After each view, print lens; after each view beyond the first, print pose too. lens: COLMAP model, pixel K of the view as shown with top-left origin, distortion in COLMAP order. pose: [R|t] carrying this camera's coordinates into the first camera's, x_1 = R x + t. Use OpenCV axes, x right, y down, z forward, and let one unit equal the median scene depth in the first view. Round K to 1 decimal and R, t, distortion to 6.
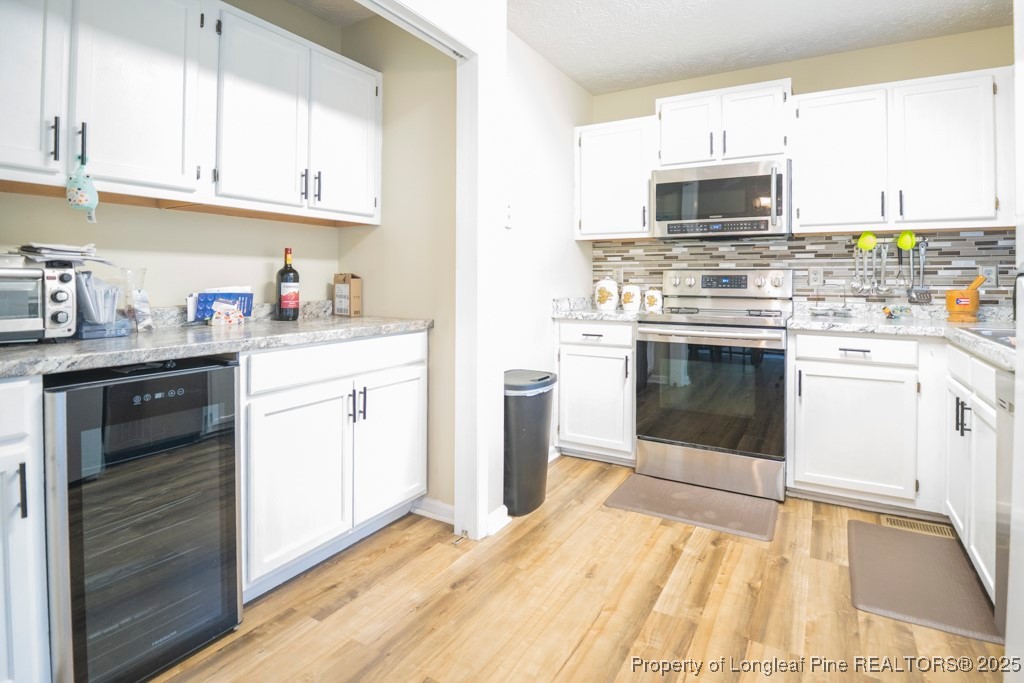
lens RADIAL K [[539.4, 0, 507.1], [0, 539.4, 276.8], [0, 0, 1]] dist [-0.029821, -0.001155]
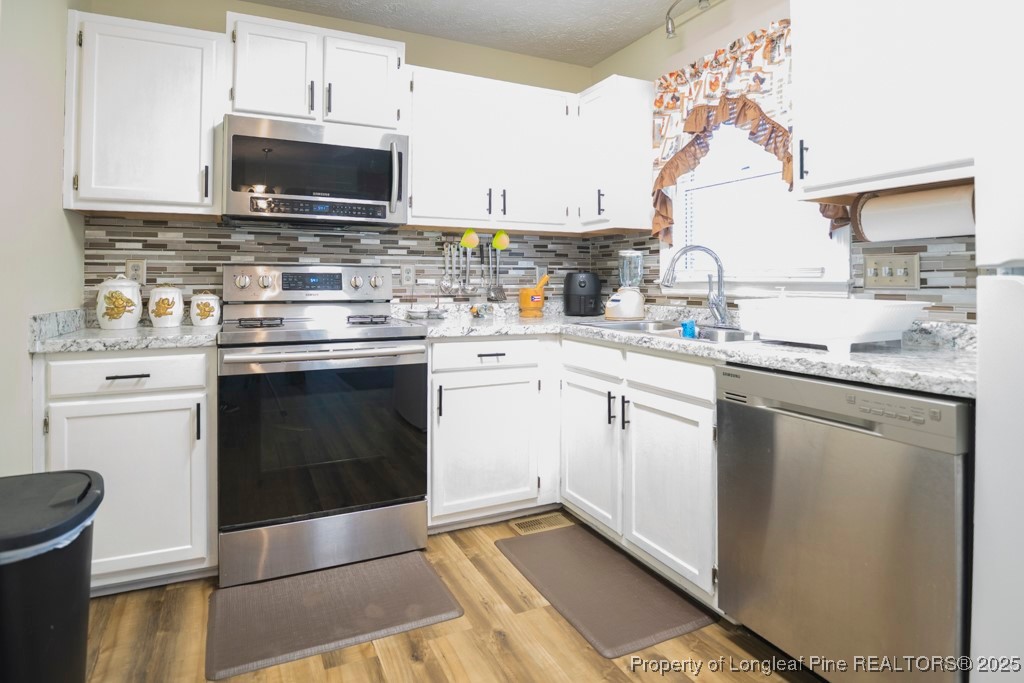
lens RADIAL K [[539.4, 0, 507.1], [0, 539.4, 276.8], [0, 0, 1]] dist [-0.029821, -0.001155]
pose [[0.554837, 0.003588, 0.831951, -0.088831], [-0.002610, 0.999993, -0.002572, 0.004028], [-0.831955, -0.000744, 0.554843, 0.377960]]
